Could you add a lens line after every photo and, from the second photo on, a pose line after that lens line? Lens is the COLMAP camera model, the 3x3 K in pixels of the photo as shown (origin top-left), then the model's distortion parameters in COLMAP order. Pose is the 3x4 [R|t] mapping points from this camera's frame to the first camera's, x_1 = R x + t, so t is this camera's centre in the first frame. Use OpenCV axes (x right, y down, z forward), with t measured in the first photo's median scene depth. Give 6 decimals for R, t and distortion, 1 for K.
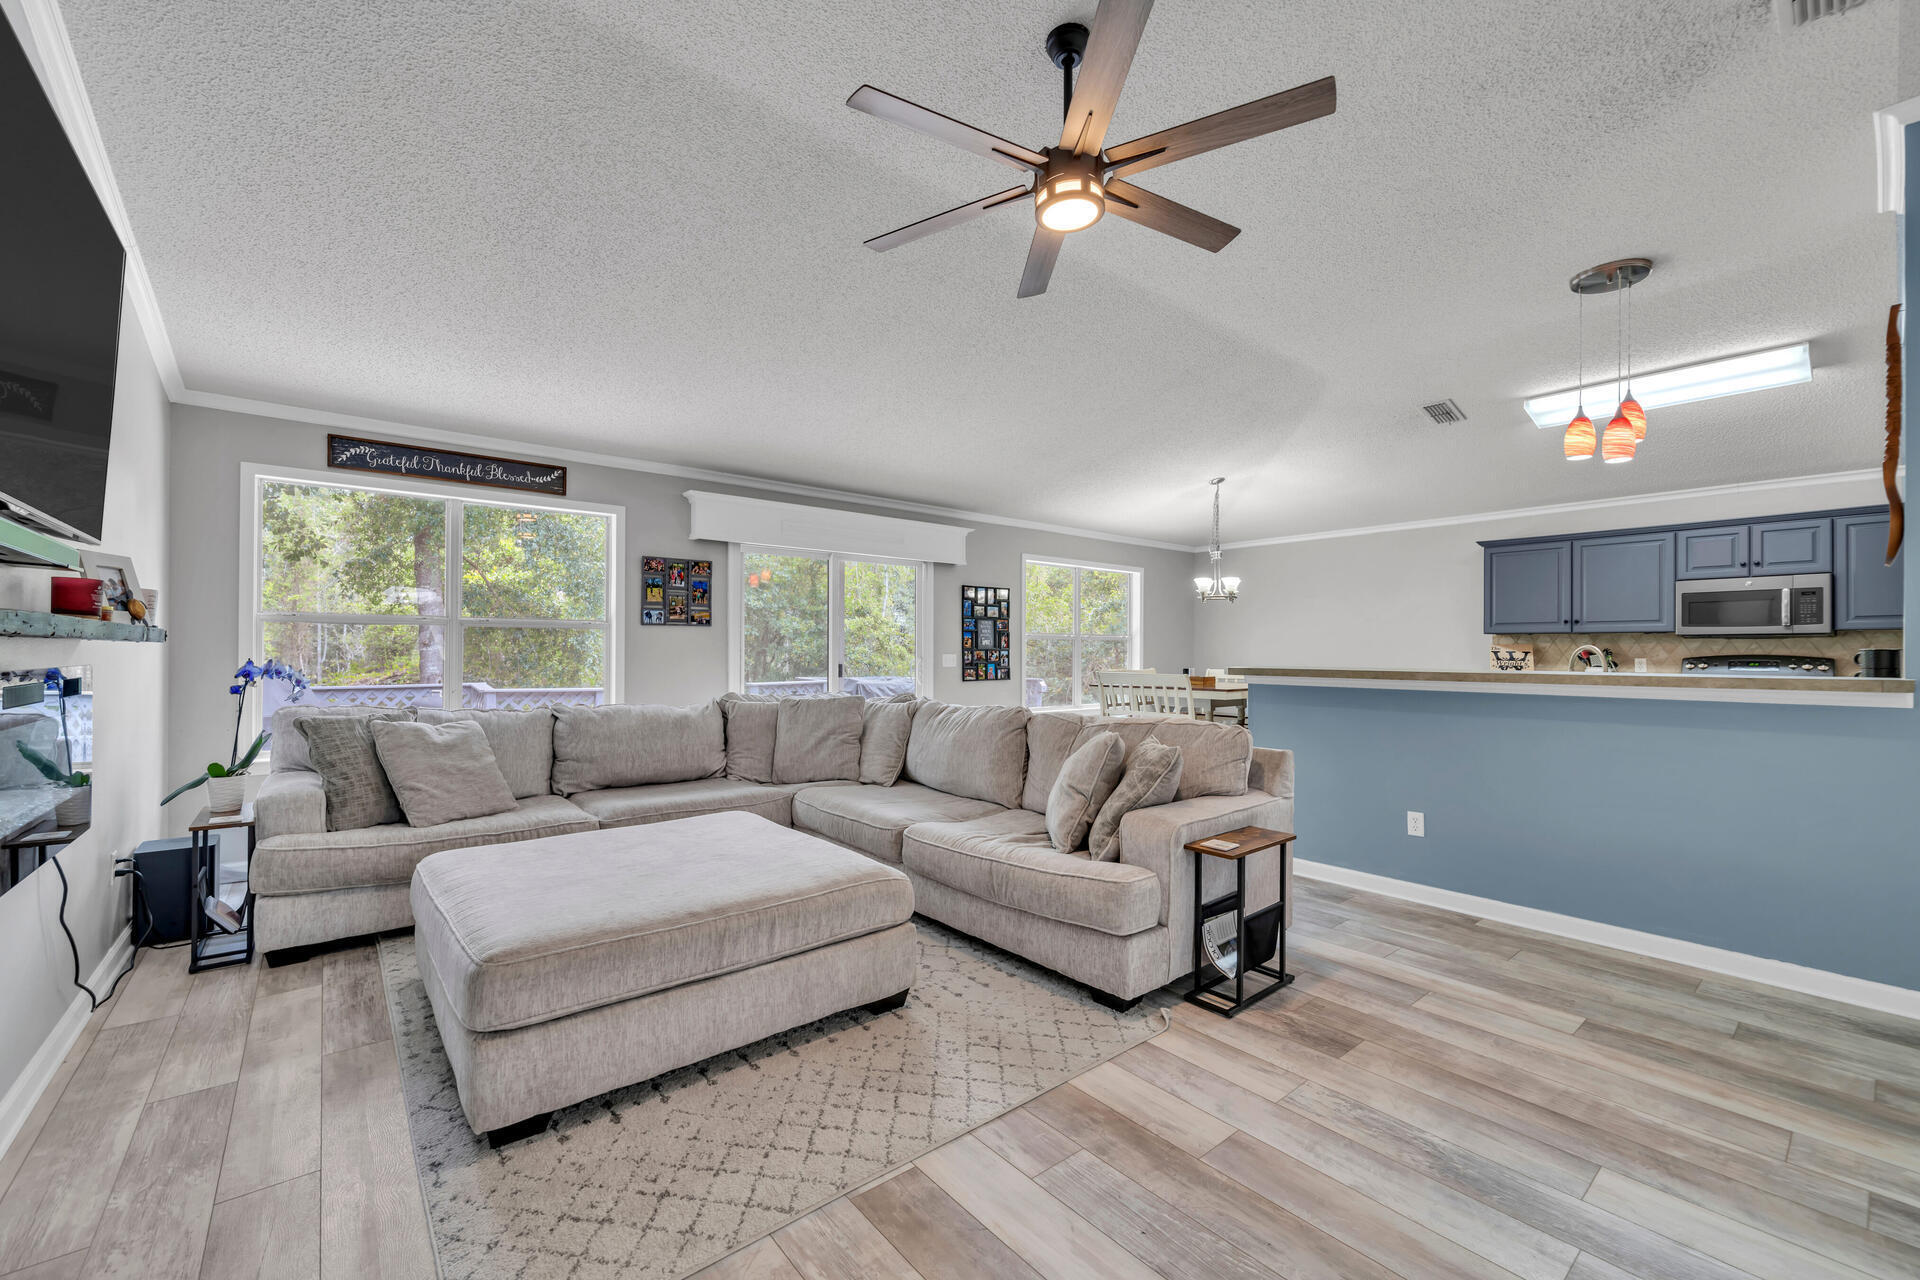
lens RADIAL K [[781.9, 0, 927.6], [0, 781.9, 647.4], [0, 0, 1]] dist [-0.002216, 0.000730]
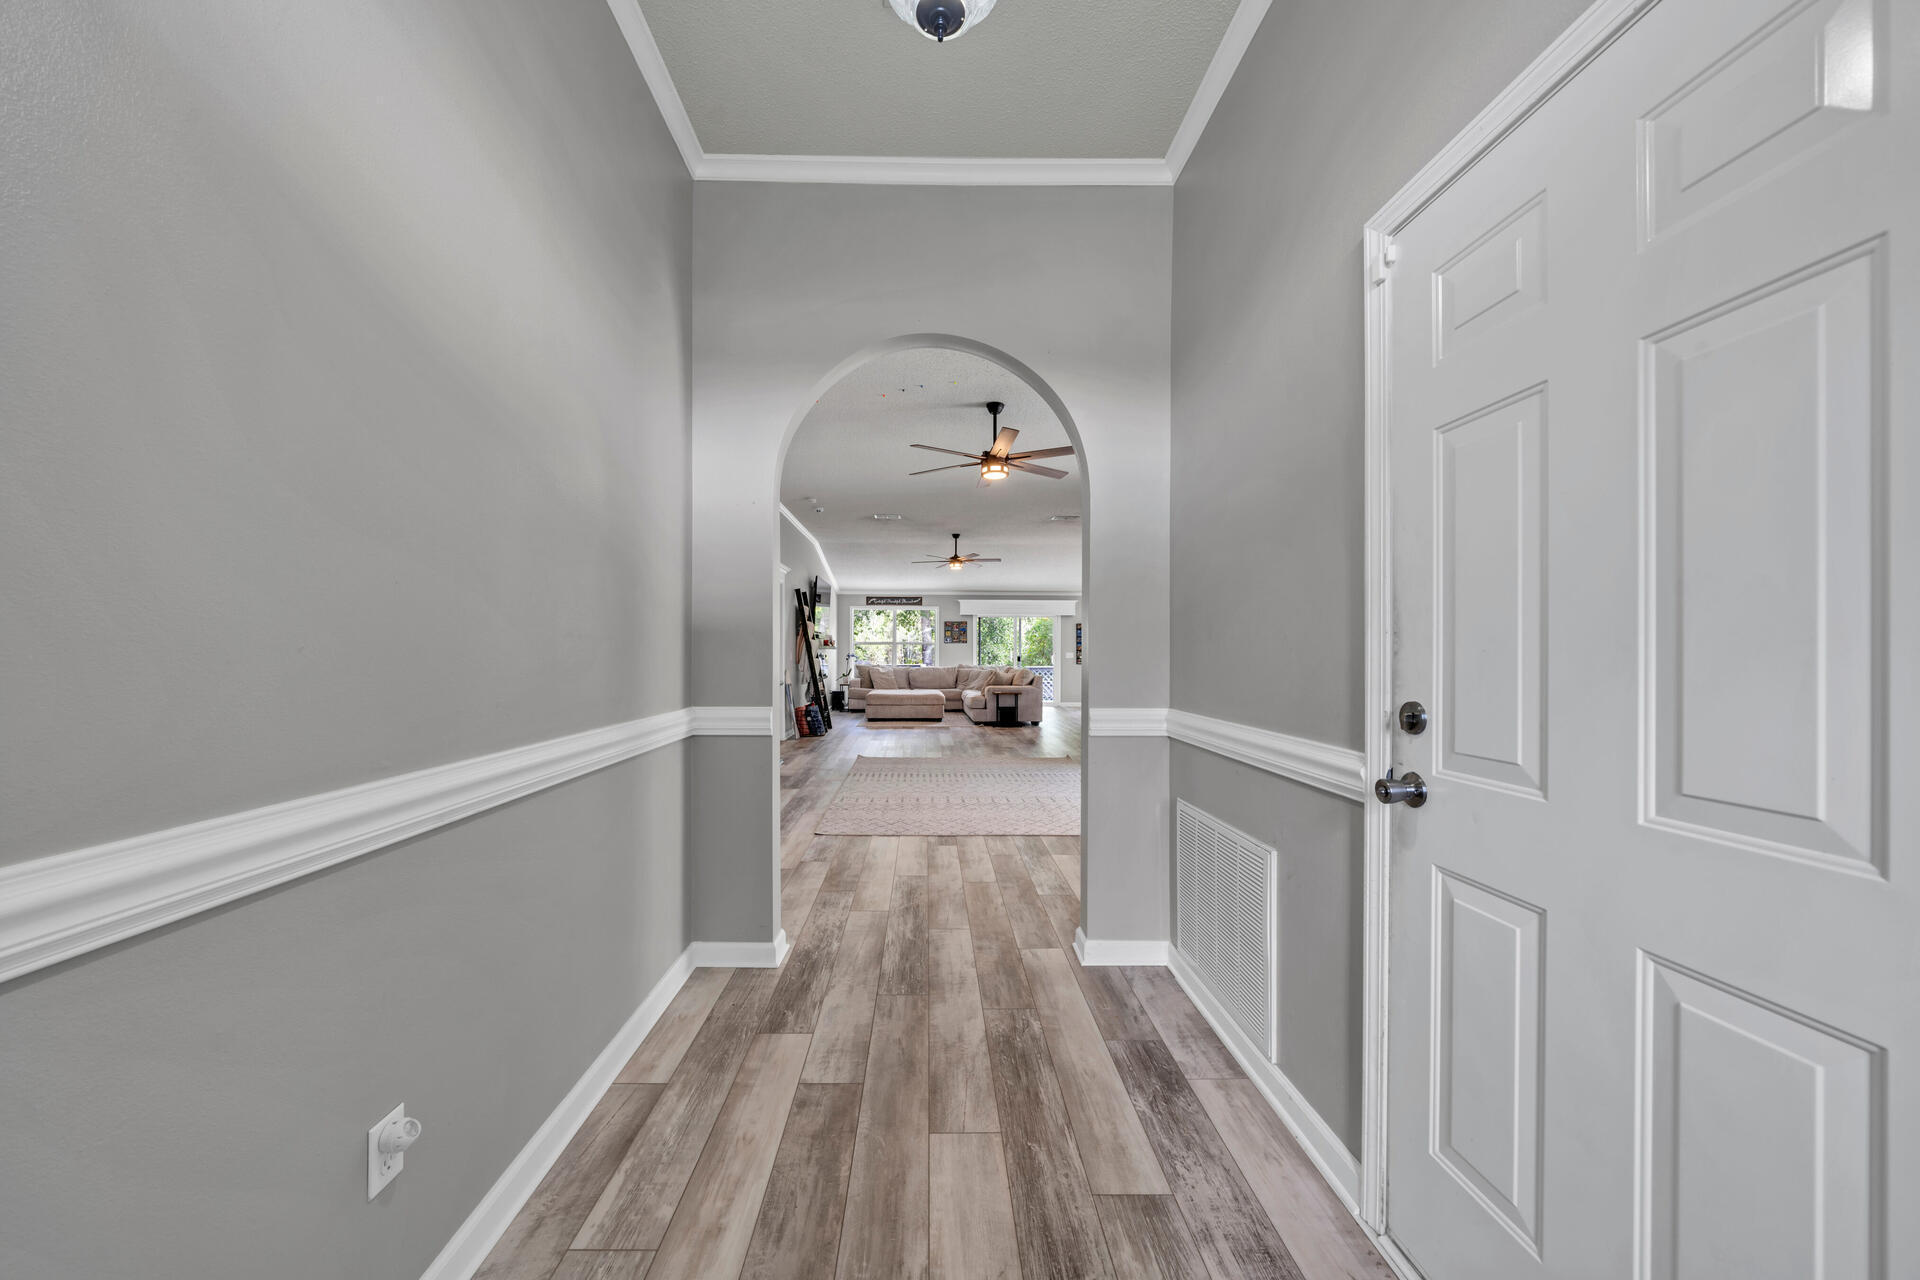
lens RADIAL K [[781.9, 0, 947.2], [0, 781.9, 650.8], [0, 0, 1]] dist [-0.002216, 0.000730]
pose [[0.802679, -0.001338, -0.596409, 2.051510], [0.002181, 0.999997, 0.000692, 0.001428], [0.596407, -0.001857, 0.802680, -2.066386]]
